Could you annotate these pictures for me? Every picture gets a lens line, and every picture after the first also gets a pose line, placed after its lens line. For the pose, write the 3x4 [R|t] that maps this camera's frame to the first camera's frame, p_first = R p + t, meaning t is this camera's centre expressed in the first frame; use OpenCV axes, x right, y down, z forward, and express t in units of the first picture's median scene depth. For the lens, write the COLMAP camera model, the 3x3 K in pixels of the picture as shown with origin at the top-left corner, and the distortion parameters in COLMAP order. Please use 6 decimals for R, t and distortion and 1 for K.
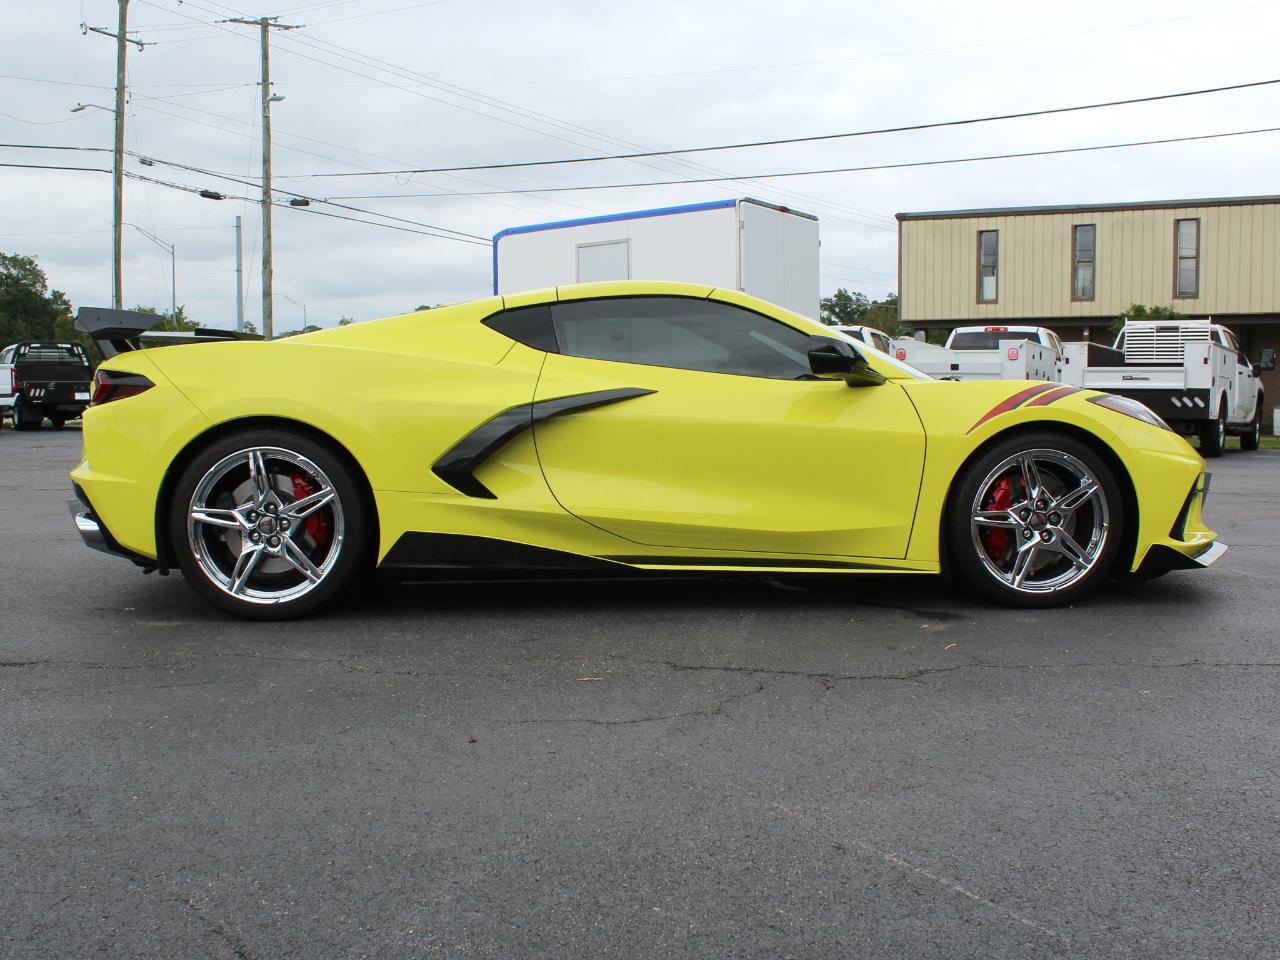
lens RADIAL K [[1328.3, 0, 600.5], [0, 1328.3, 481.5], [0, 0, 1]] dist [-0.178291, 0.160972]
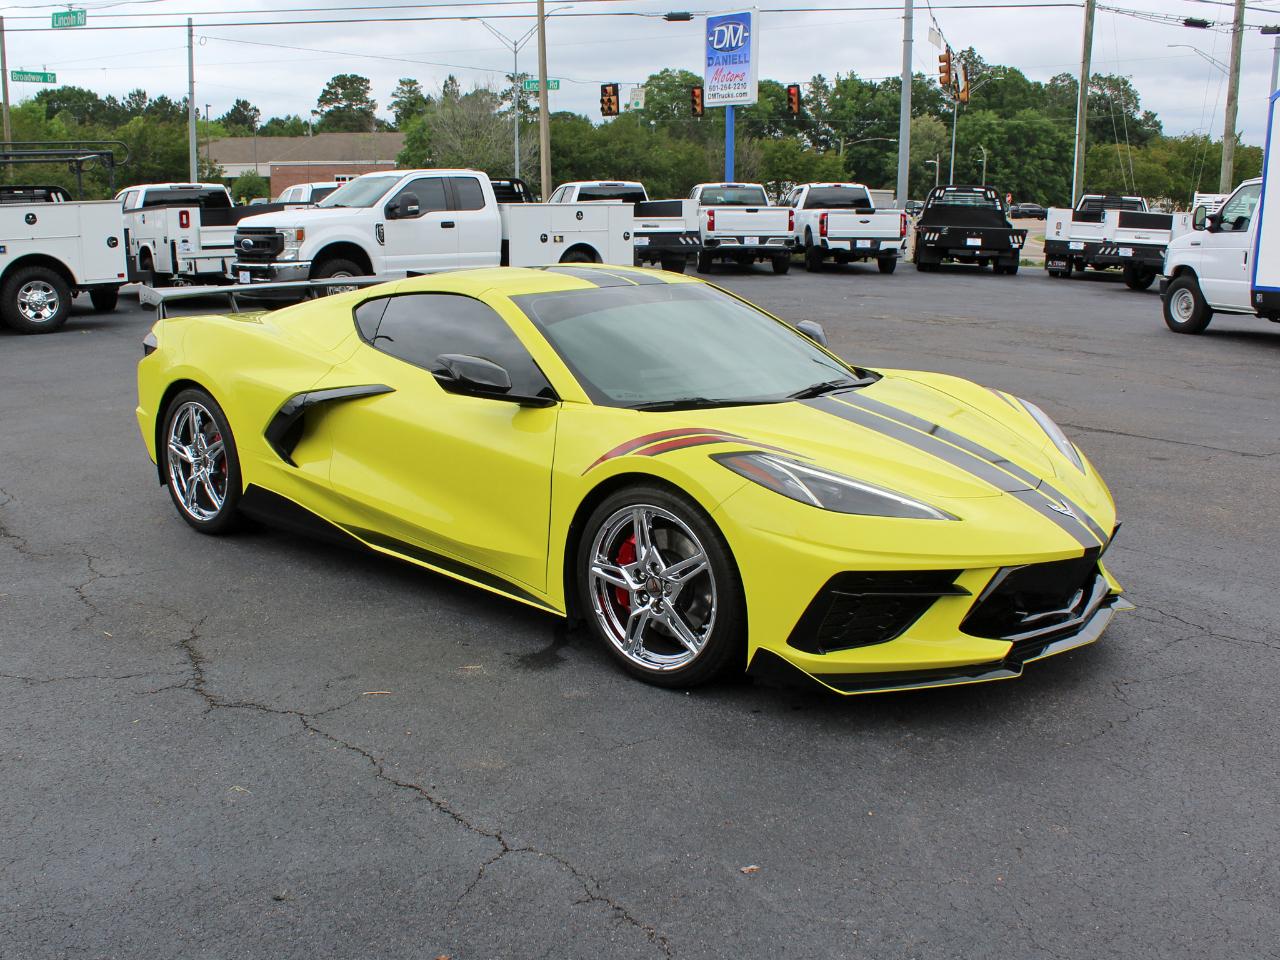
lens RADIAL K [[1328.3, 0, 600.5], [0, 1328.3, 481.5], [0, 0, 1]] dist [-0.178291, 0.160972]
pose [[0.684561, 0.163072, -0.710482, 0.934964], [-0.062819, 0.984228, 0.165376, -0.182949], [0.726244, -0.068578, 0.684008, 0.392930]]
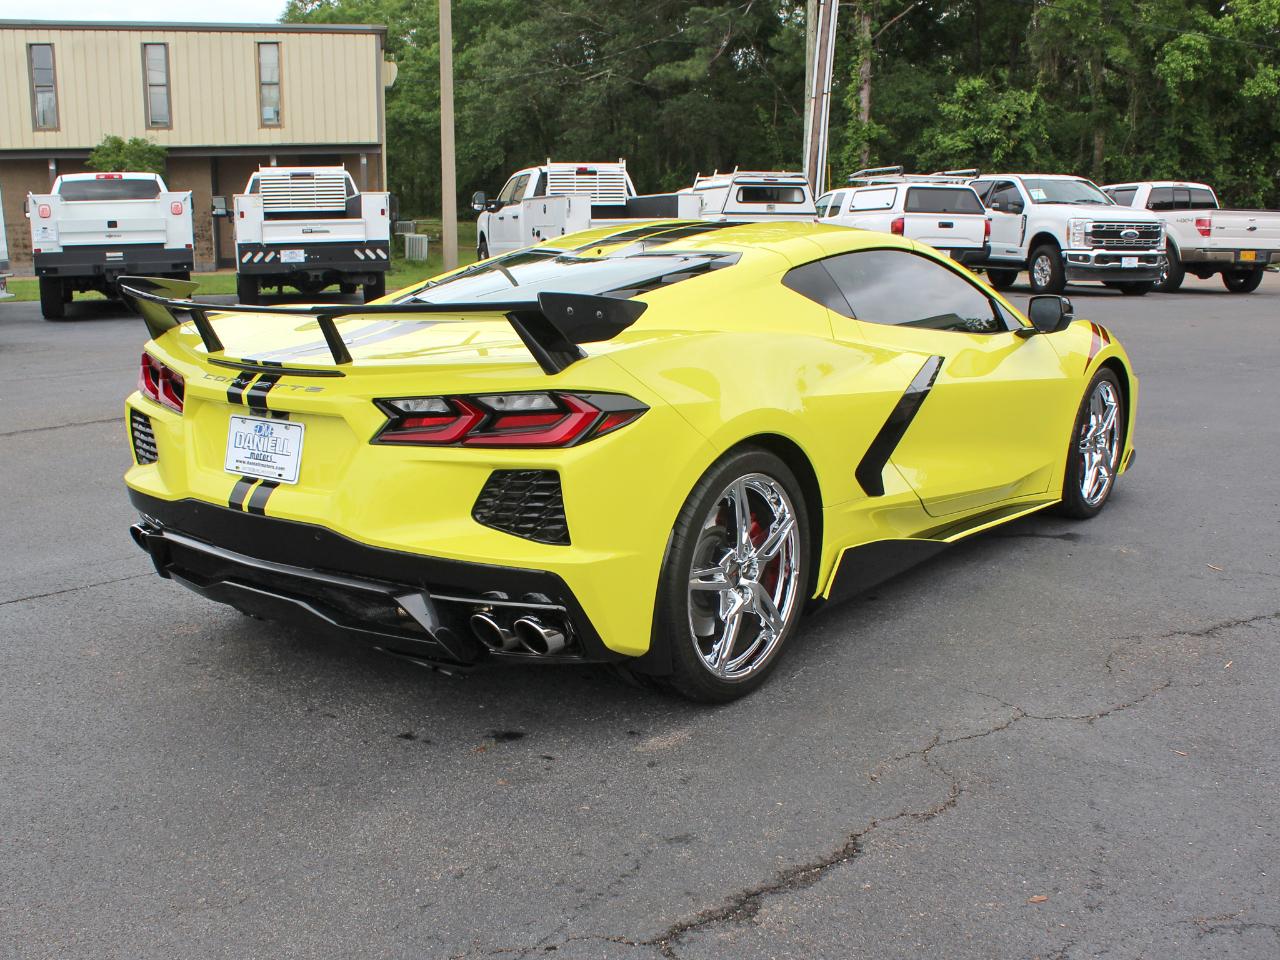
lens RADIAL K [[1380.7, 0, 617.0], [0, 1380.7, 569.3], [0, 0, 1]] dist [-0.166724, 0.139836]
pose [[0.650893, -0.198550, 0.732746, -0.871834], [0.055293, 0.975029, 0.215084, -0.143814], [-0.757153, -0.099481, 0.645618, 0.529718]]
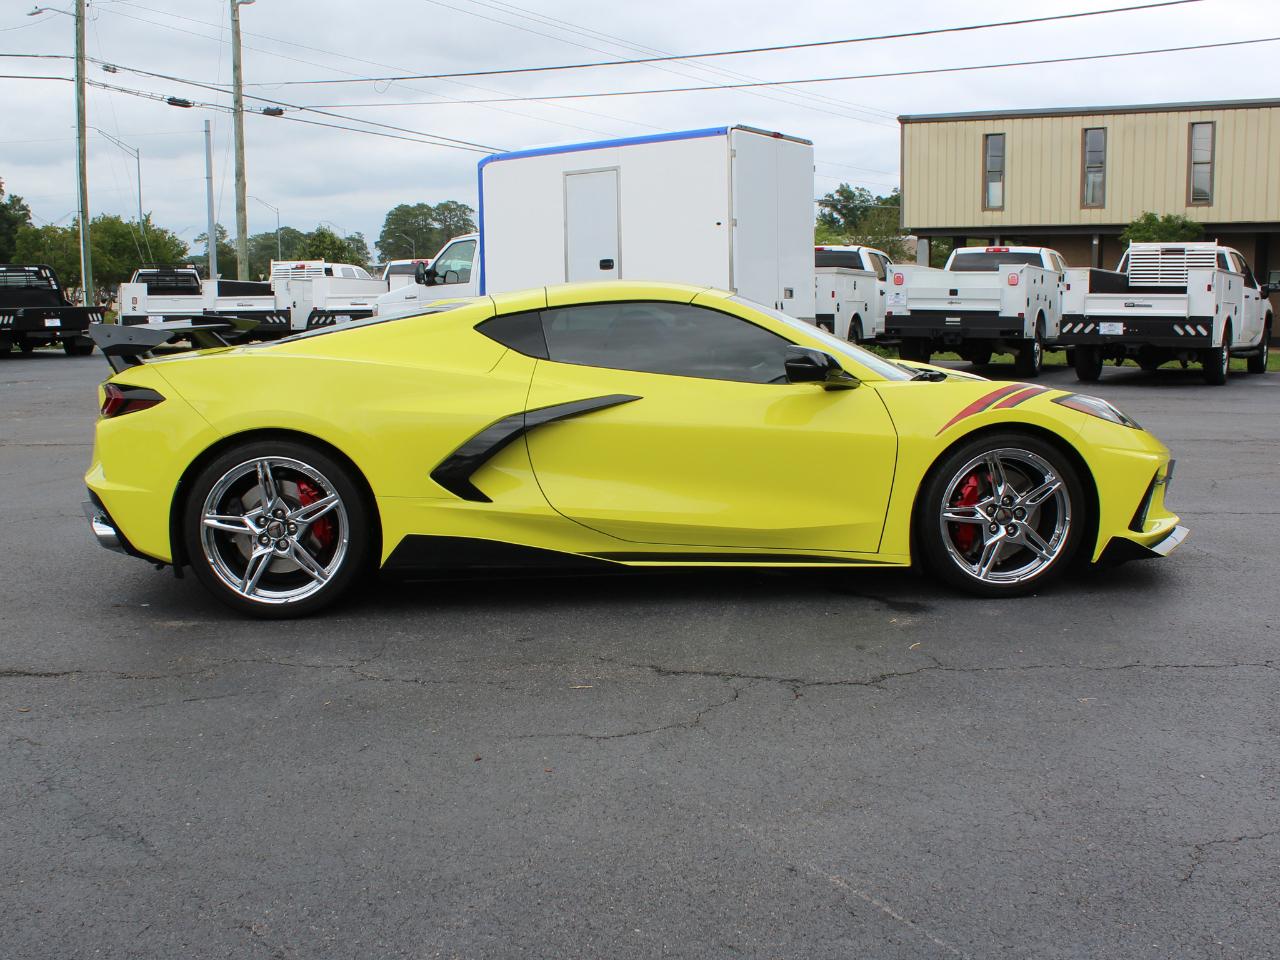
lens RADIAL K [[1394.4, 0, 604.6], [0, 1394.4, 484.7], [0, 0, 1]] dist [-0.182820, 0.175631]
pose [[0.999911, -0.010160, 0.008631, 0.002385], [0.009522, 0.997427, 0.071059, -0.078450], [-0.009331, -0.070971, 0.997435, -0.108790]]
